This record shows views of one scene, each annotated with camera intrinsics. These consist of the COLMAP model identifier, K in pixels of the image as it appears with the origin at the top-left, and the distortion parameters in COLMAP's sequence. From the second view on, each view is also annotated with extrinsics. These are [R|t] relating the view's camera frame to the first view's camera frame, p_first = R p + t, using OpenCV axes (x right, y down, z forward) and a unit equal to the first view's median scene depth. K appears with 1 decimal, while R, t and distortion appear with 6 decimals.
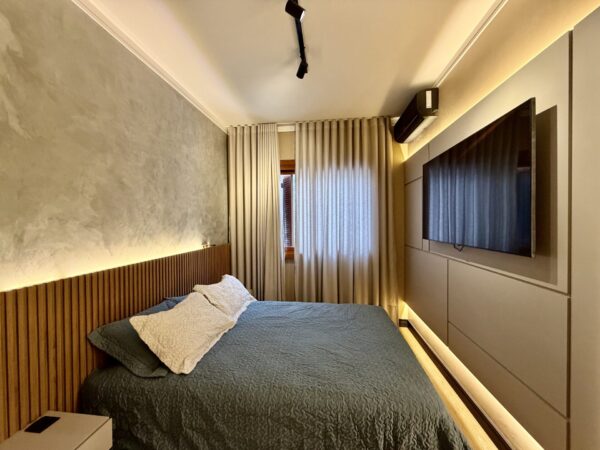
lens RADIAL K [[238.6, 0, 298.9], [0, 238.6, 225.3], [0, 0, 1]] dist [-0.000272, 0.000138]
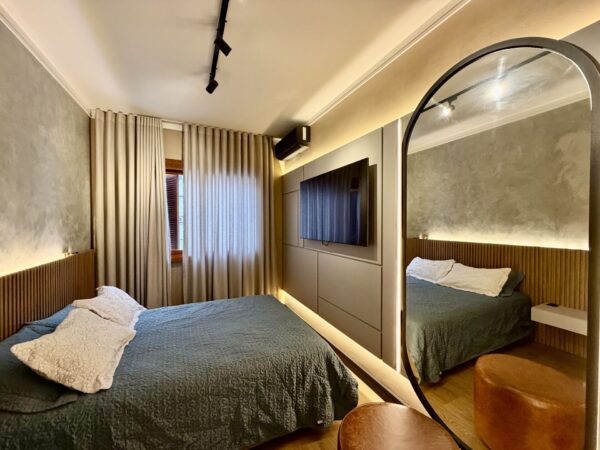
lens RADIAL K [[238.6, 0, 297.7], [0, 238.6, 225.6], [0, 0, 1]] dist [-0.000272, 0.000138]
pose [[0.846981, 0.000915, 0.531623, -0.198553], [-0.000606, 1.000000, -0.000755, -0.010983], [-0.531623, 0.000318, 0.846981, -0.113052]]
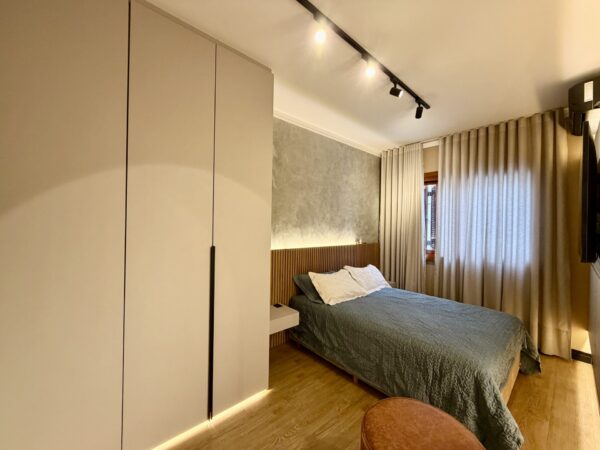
lens RADIAL K [[238.6, 0, 297.4], [0, 238.6, 225.2], [0, 0, 1]] dist [-0.000272, 0.000138]
pose [[0.743084, 0.020355, -0.668888, 0.347856], [-0.034210, 0.999386, -0.007592, 0.007139], [0.668323, 0.028524, 0.743324, -0.355784]]
